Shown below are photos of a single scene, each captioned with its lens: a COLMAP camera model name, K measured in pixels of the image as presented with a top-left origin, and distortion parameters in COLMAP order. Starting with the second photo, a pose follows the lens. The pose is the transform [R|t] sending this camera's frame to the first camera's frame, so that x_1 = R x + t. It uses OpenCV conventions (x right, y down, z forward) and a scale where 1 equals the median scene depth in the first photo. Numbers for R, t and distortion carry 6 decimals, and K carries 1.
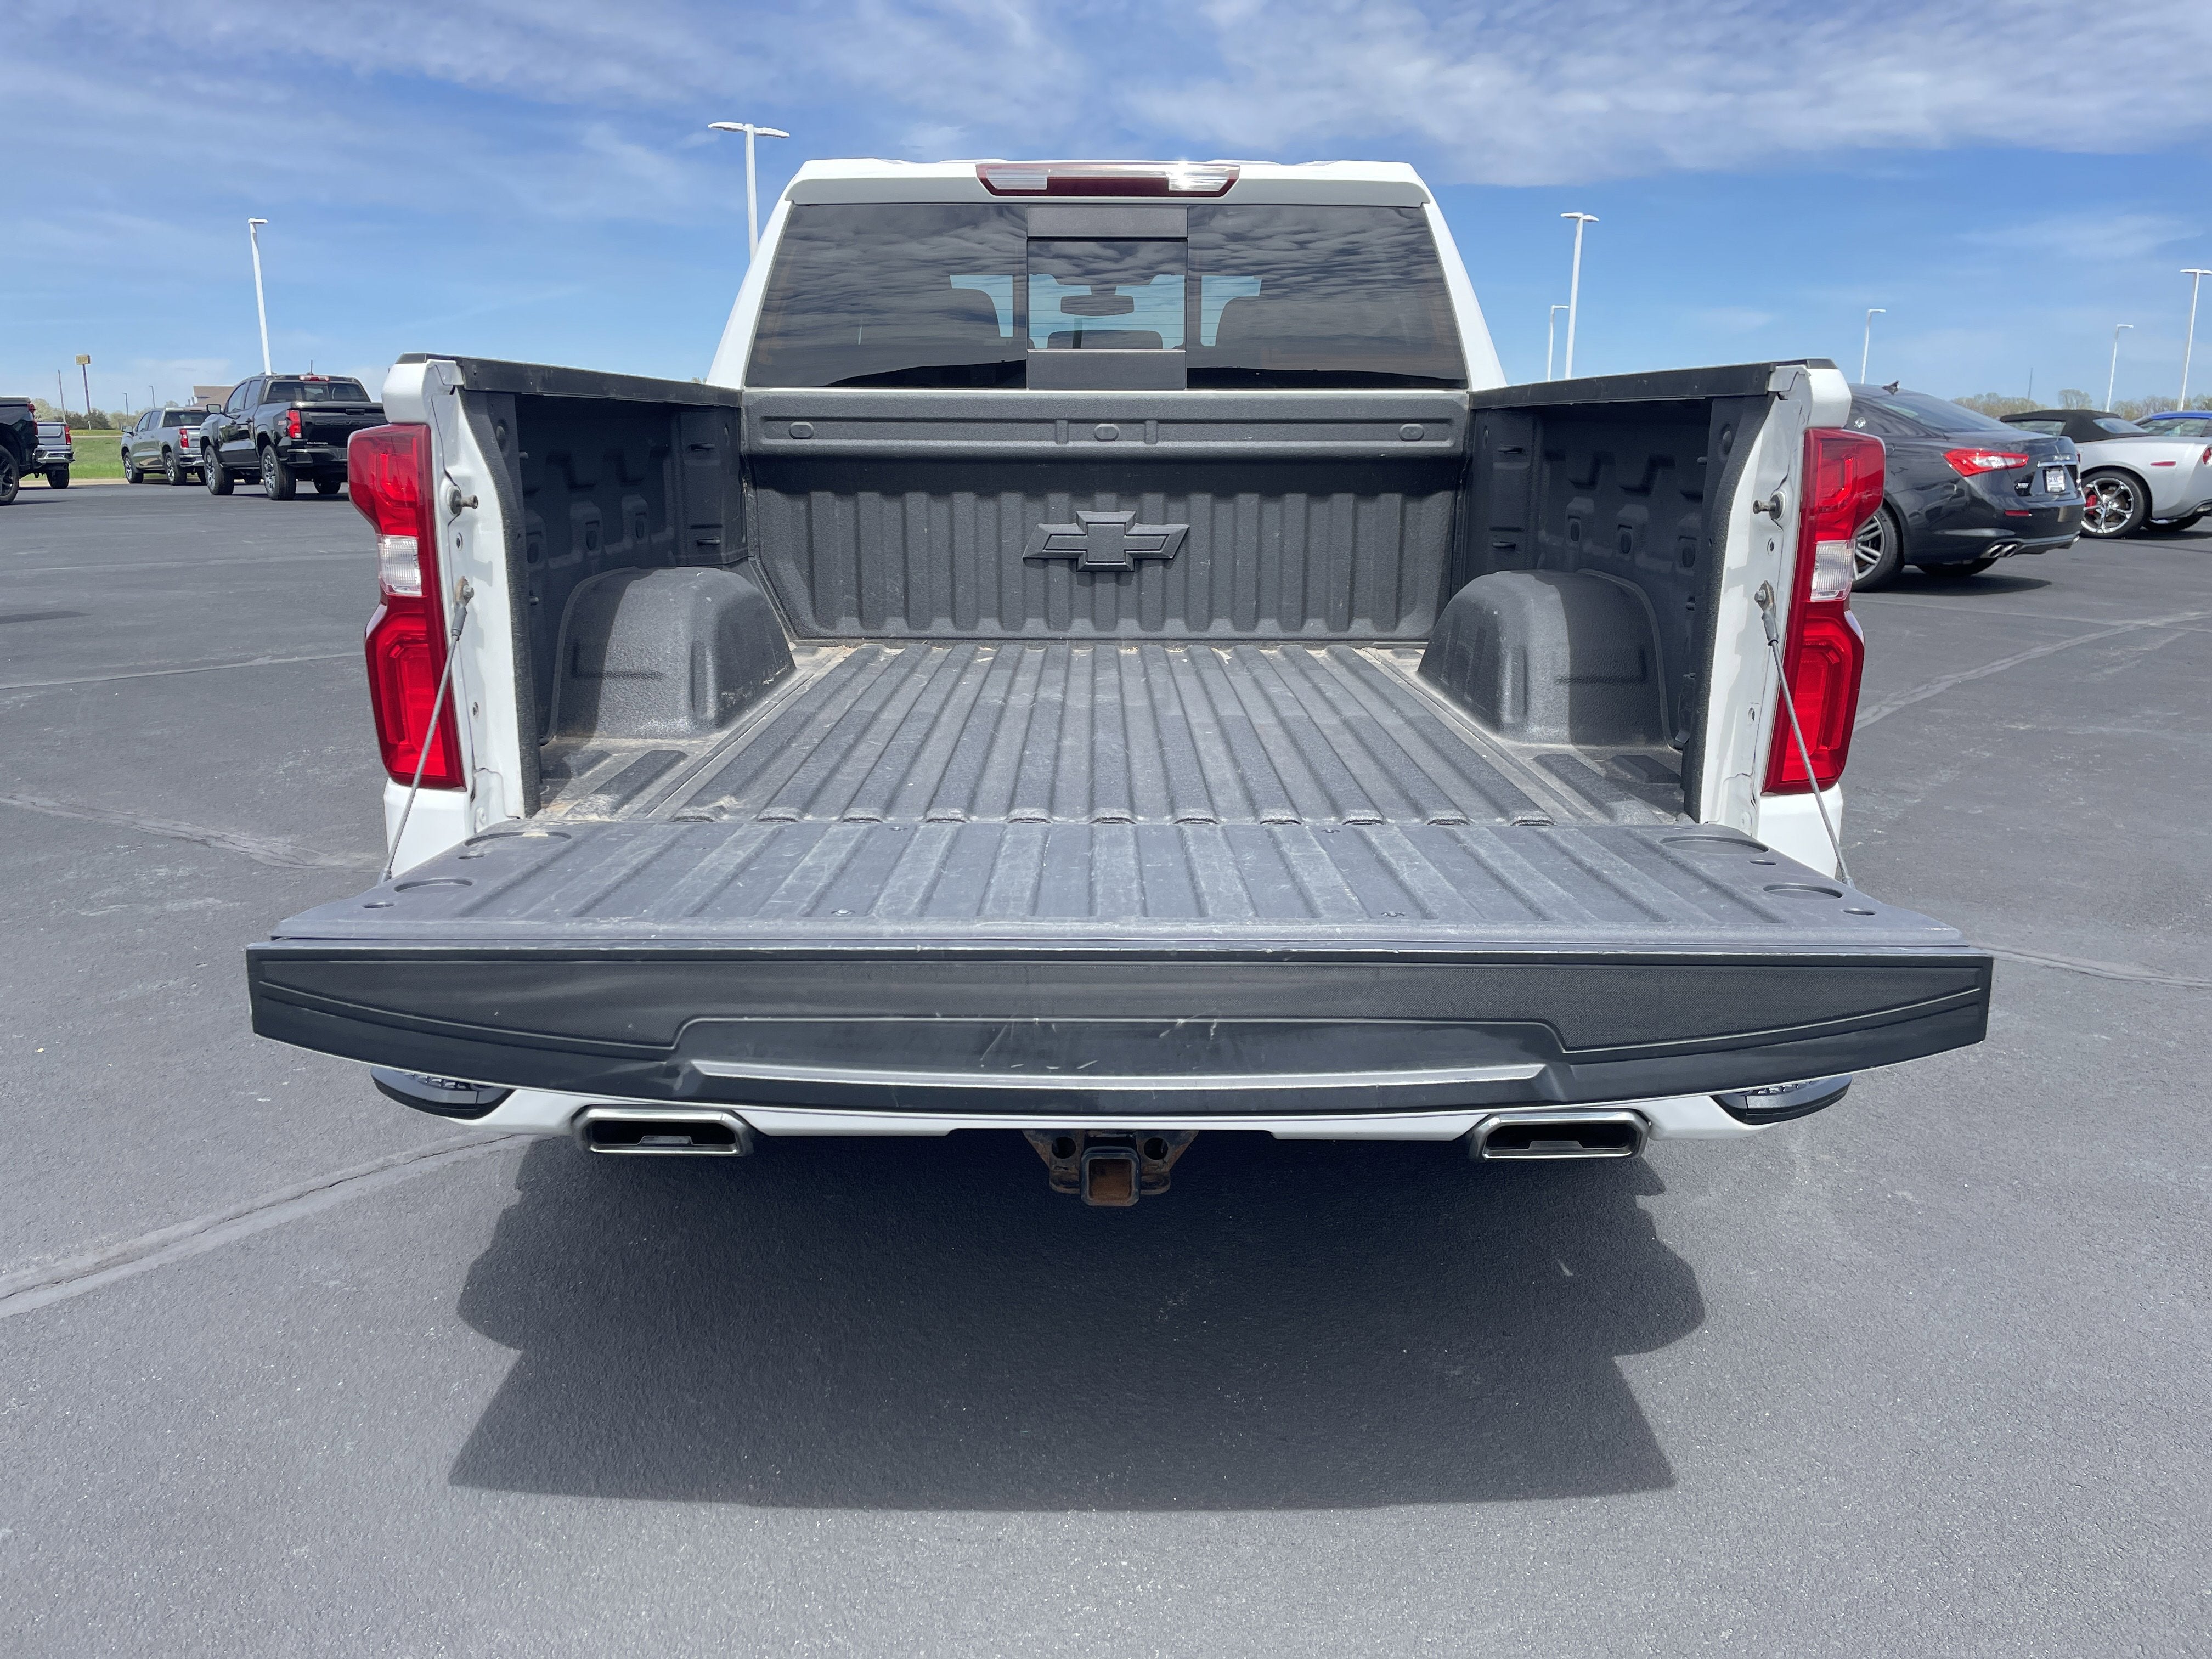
lens RADIAL K [[1651.5, 0, 1103.7], [0, 1651.5, 827.7], [0, 0, 1]] dist [0.039496, -0.029986]
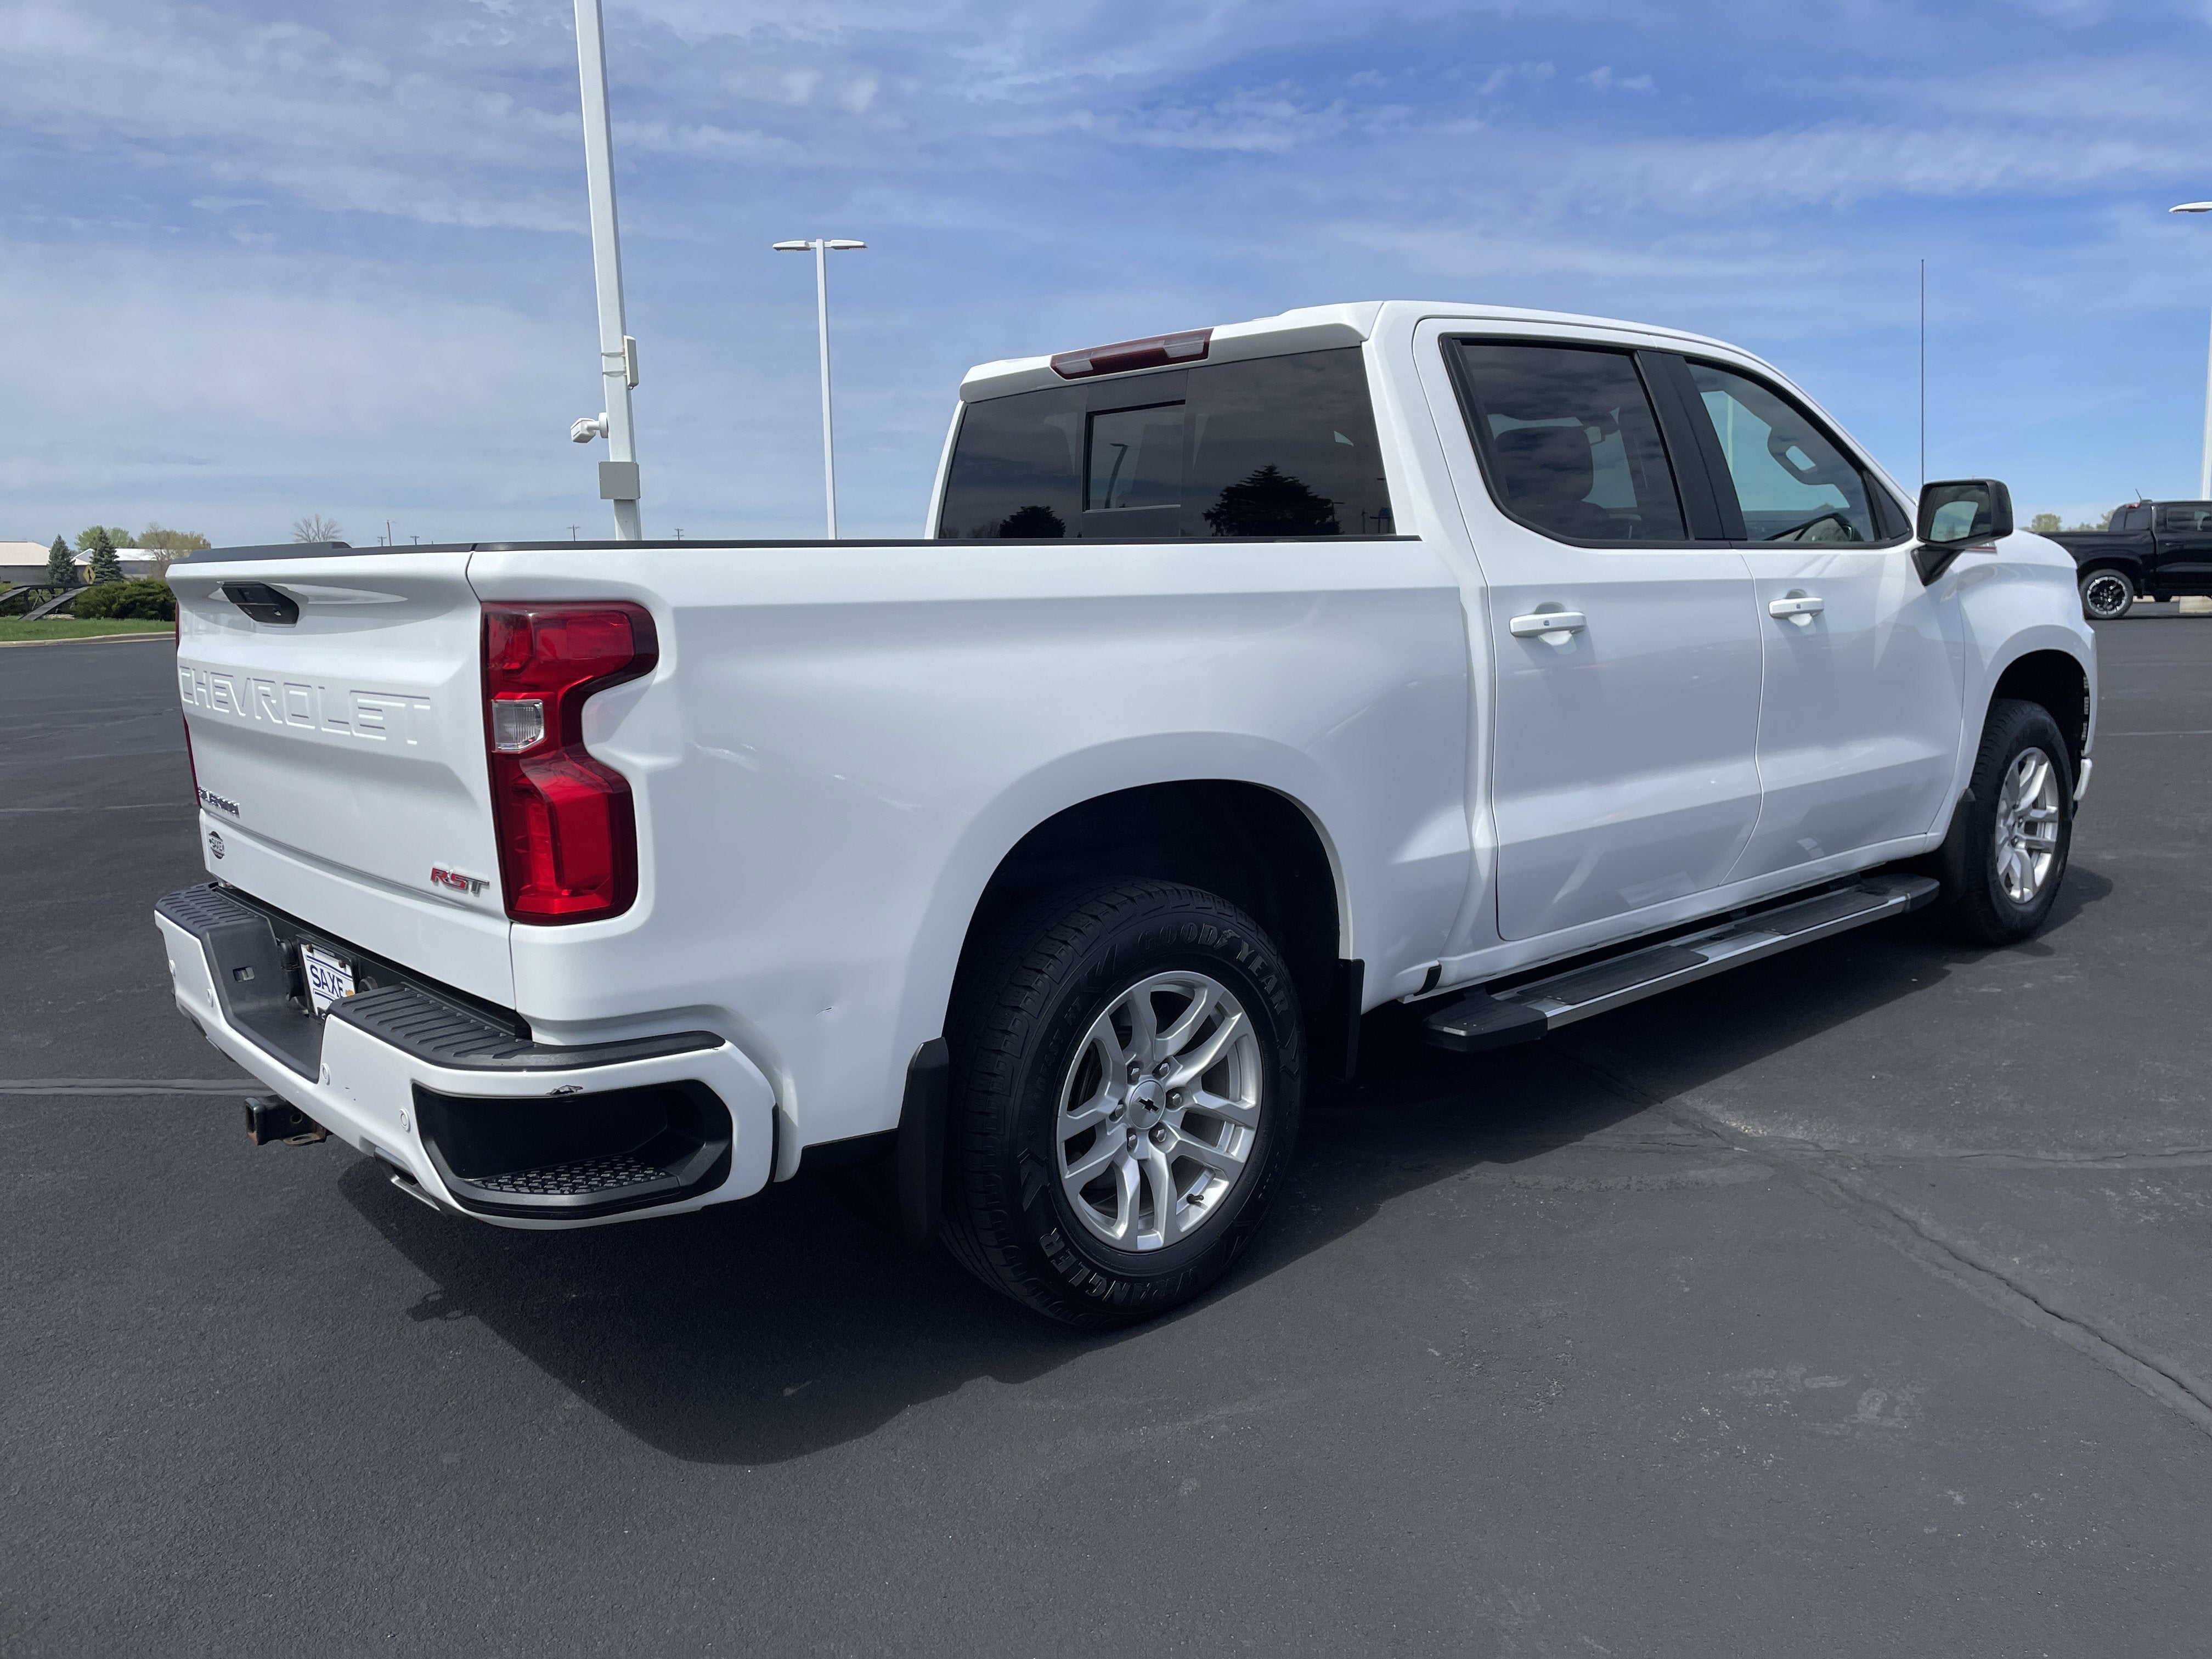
lens RADIAL K [[1665.4, 0, 1099.9], [0, 1665.4, 820.3], [0, 0, 1]] dist [0.071433, -0.082209]
pose [[0.660046, 0.095930, -0.745075, 0.827960], [-0.149751, 0.988709, -0.005363, -0.079076], [0.736148, 0.115116, 0.666959, 0.285271]]
